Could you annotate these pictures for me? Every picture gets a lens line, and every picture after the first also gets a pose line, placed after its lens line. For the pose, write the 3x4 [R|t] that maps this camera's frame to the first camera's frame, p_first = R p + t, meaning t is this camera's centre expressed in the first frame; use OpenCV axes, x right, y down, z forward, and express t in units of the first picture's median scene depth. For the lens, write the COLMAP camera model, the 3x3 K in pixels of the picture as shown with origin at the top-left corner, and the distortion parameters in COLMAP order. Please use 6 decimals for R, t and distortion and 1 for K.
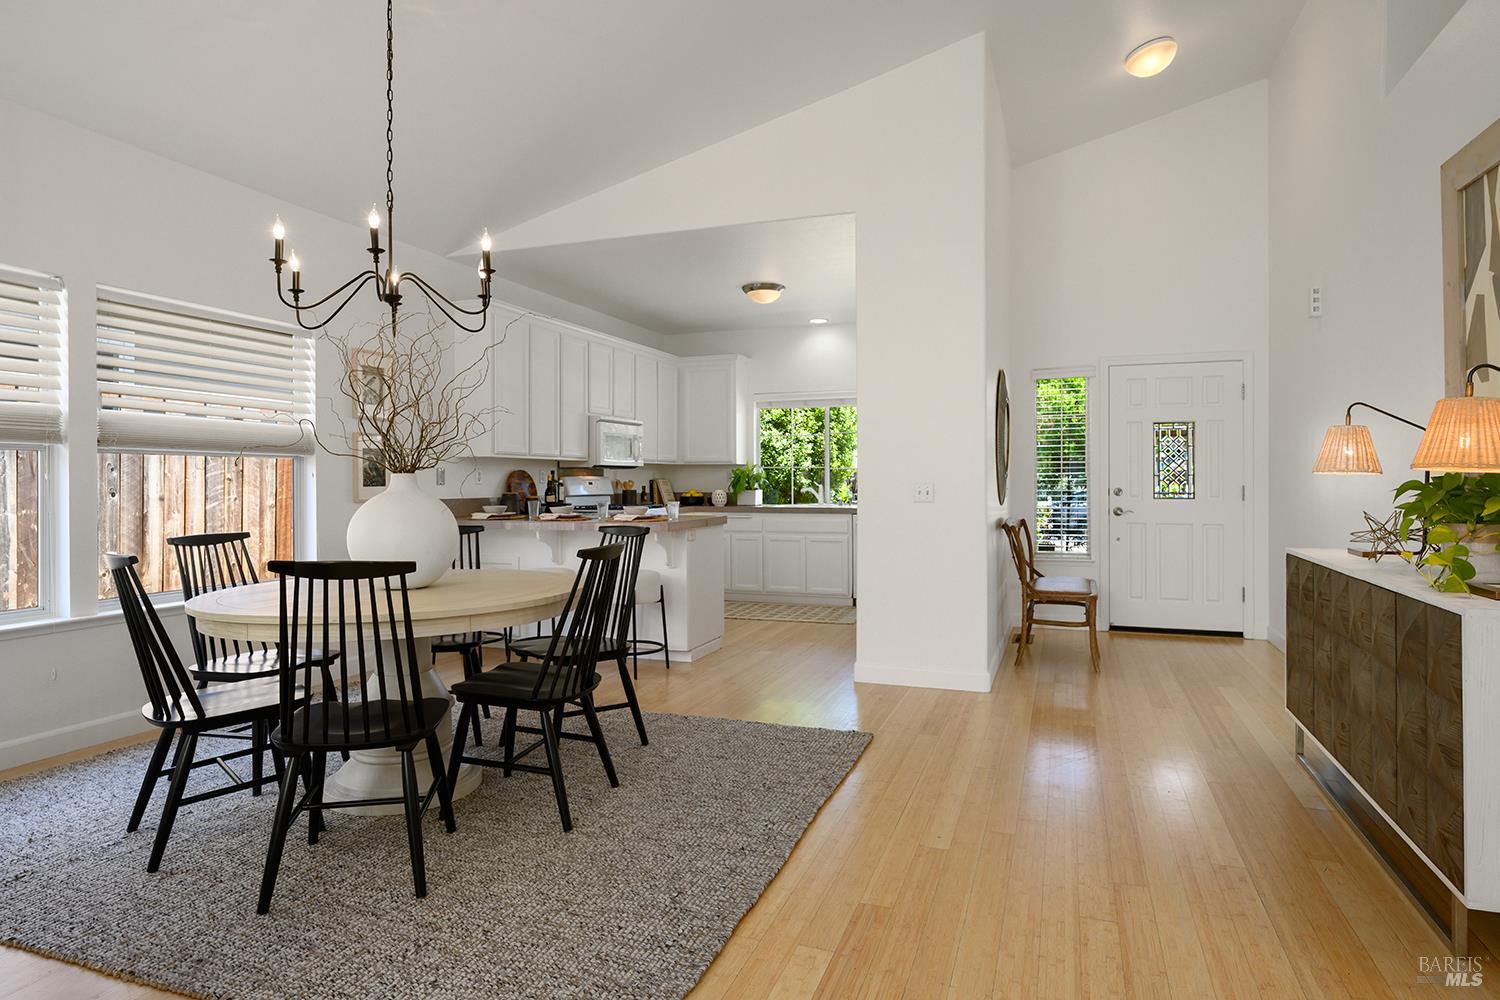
lens RADIAL K [[870.0, 0, 741.5], [0, 870.0, 480.7], [0, 0, 1]] dist [-0.022291, 0.000197]
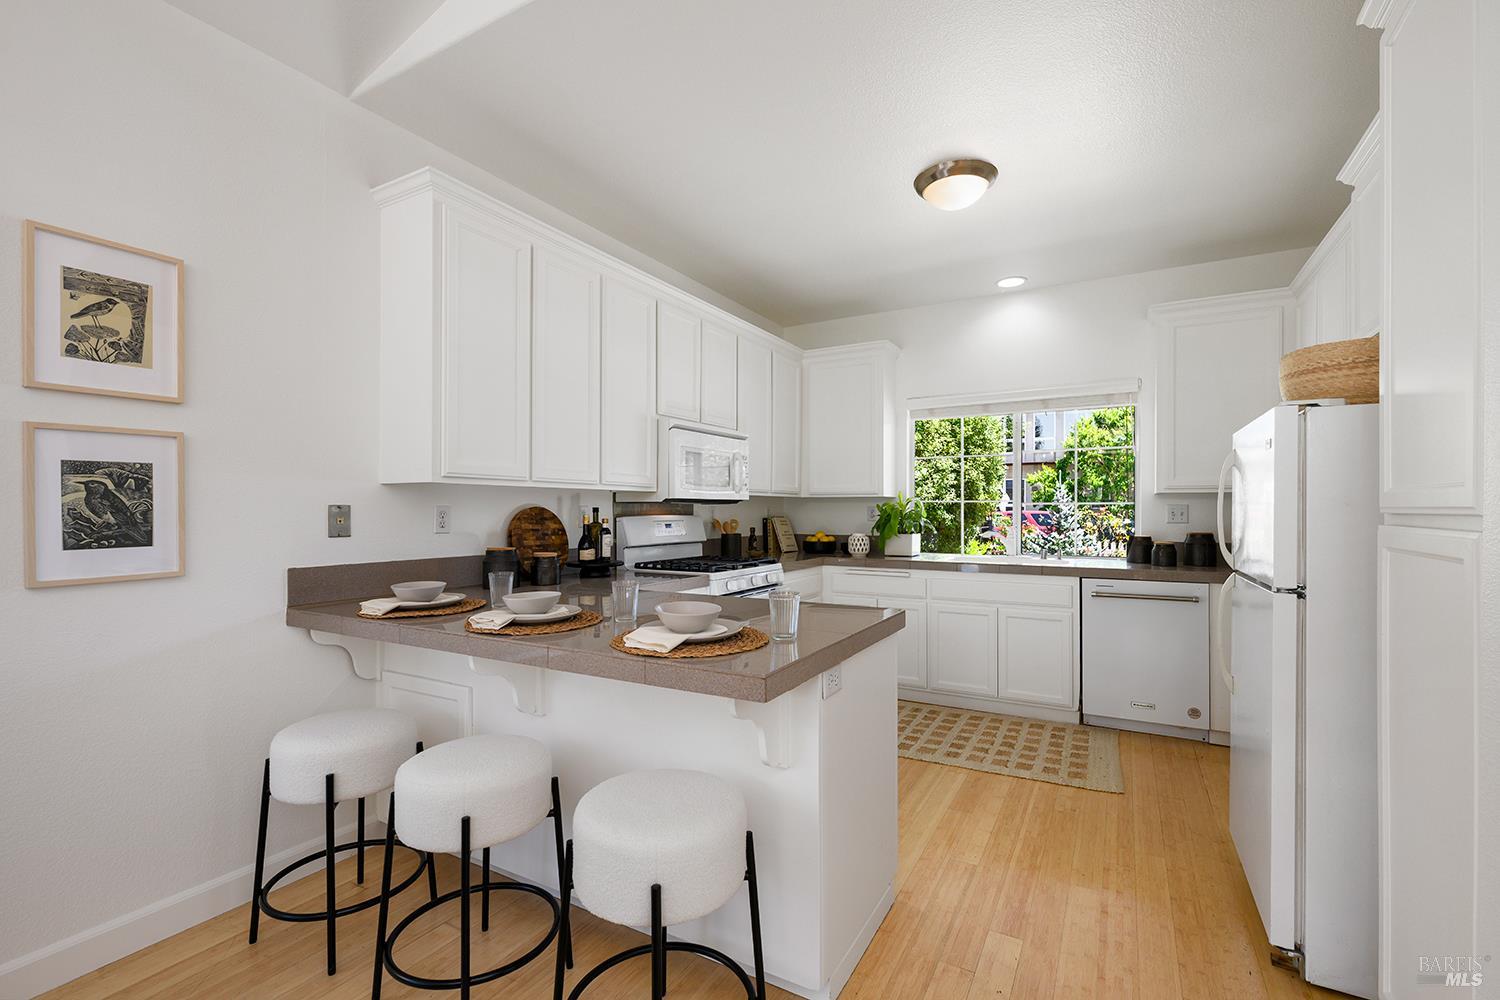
lens RADIAL K [[667.2, 0, 745.3], [0, 667.2, 504.7], [0, 0, 1]] dist [-0.003460, -0.000086]
pose [[0.987471, 0.002013, -0.157786, -0.033999], [-0.003114, 0.999972, -0.006731, -0.009631], [0.157768, 0.007138, 0.987450, 0.492539]]
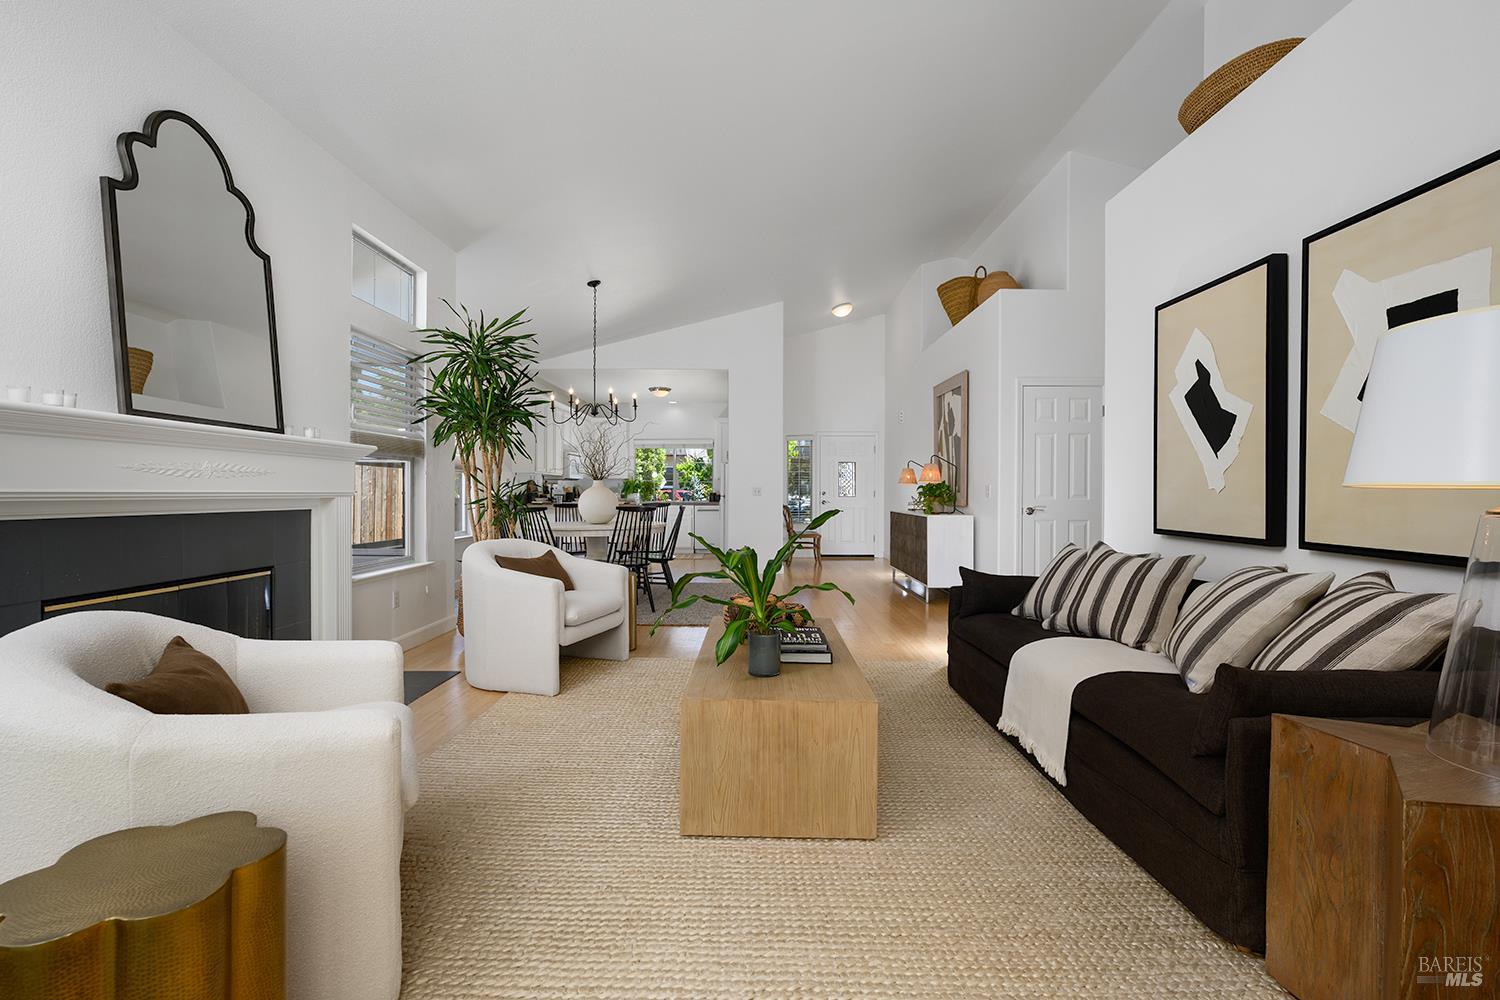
lens RADIAL K [[667.2, 0, 749.2], [0, 667.2, 495.0], [0, 0, 1]] dist [-0.003460, -0.000086]
pose [[0.938784, 0.003706, 0.344486, -0.266598], [-0.004768, 0.999986, 0.002234, 0.011952], [-0.344473, -0.003740, 0.938789, -0.429337]]
